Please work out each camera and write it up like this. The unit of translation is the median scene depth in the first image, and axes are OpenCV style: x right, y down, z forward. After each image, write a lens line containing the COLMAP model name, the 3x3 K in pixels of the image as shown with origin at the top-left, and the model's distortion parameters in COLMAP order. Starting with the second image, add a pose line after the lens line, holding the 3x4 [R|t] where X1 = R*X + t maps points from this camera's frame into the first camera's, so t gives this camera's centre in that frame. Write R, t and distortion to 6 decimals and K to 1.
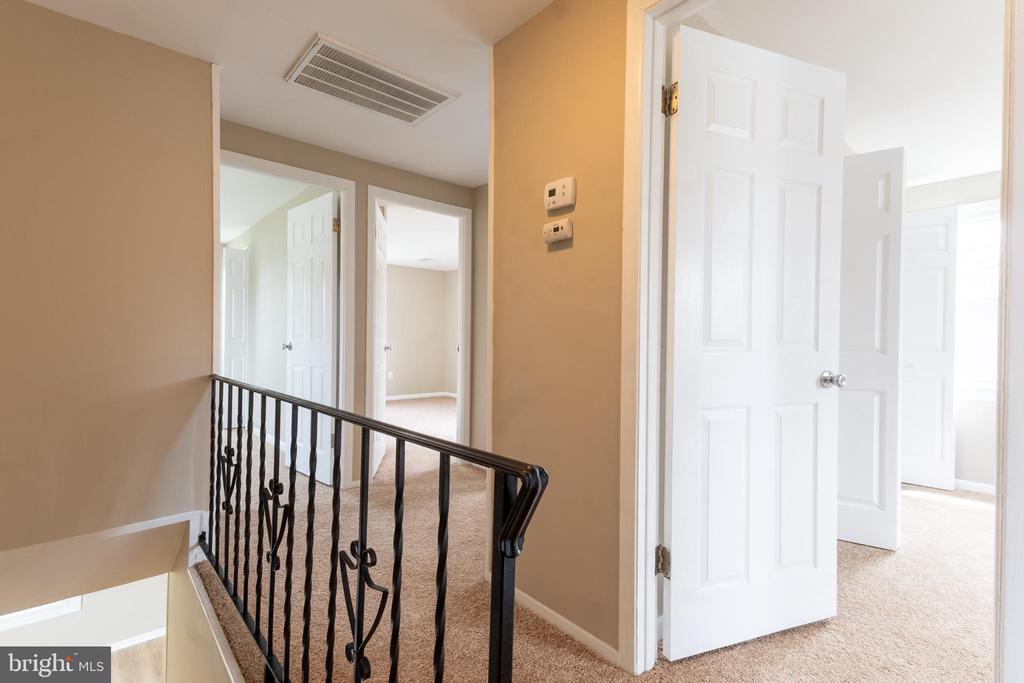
lens RADIAL K [[471.8, 0, 510.8], [0, 471.8, 342.4], [0, 0, 1]] dist [0.042231, -0.012771]
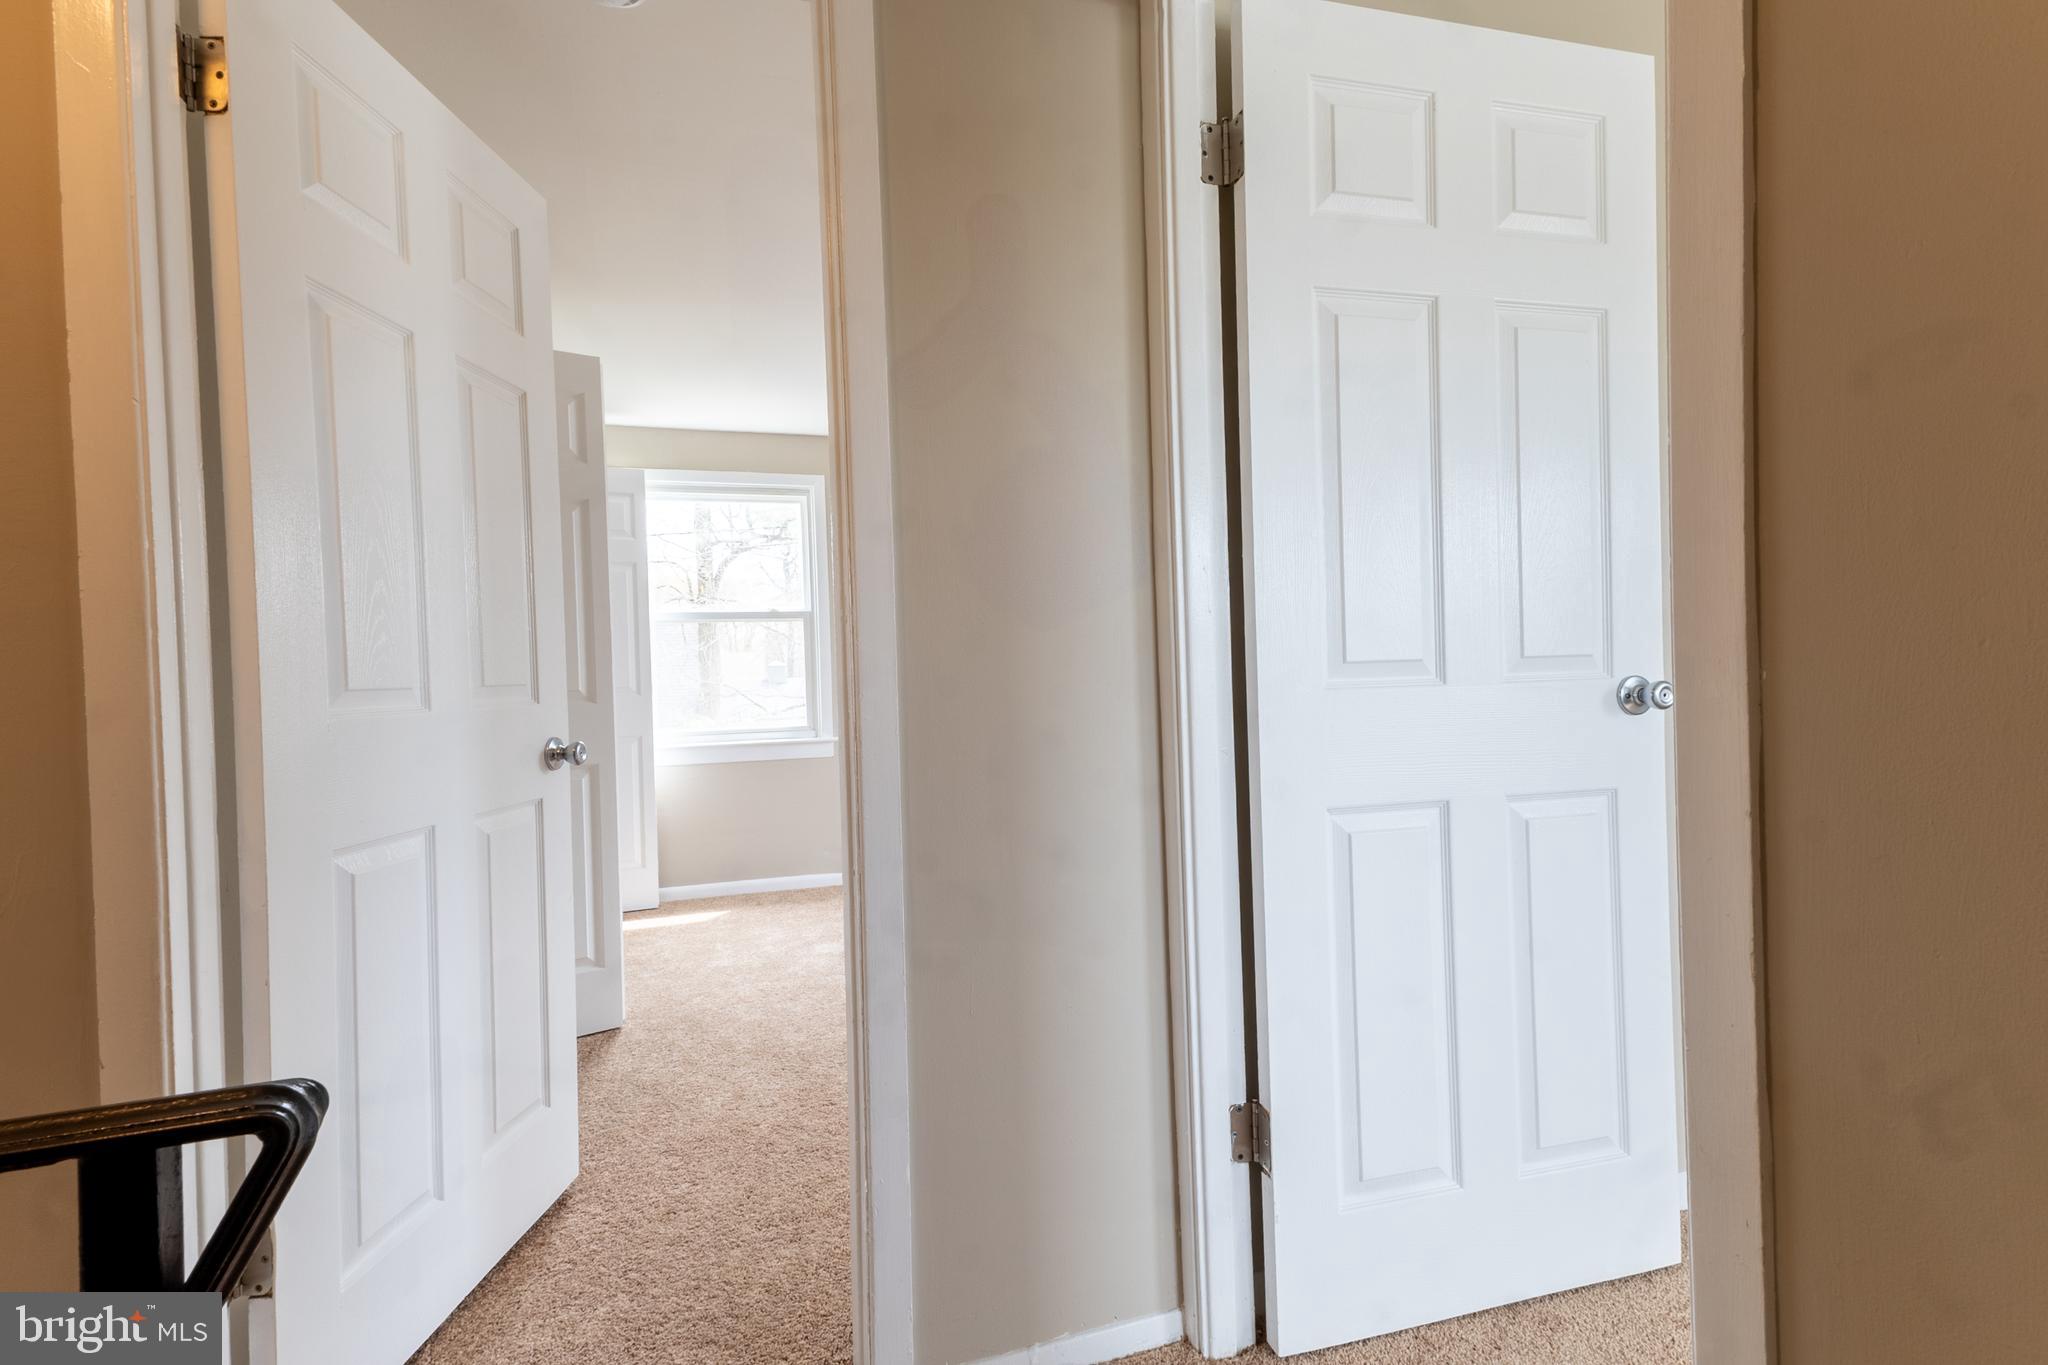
lens RADIAL K [[943.7, 0, 1021.6], [0, 943.7, 684.3], [0, 0, 1]] dist [0.042231, -0.012771]
pose [[0.398110, -0.035406, 0.916654, -0.121559], [0.038268, 0.999026, 0.021968, -0.005124], [-0.916539, 0.026332, 0.399078, 0.080429]]
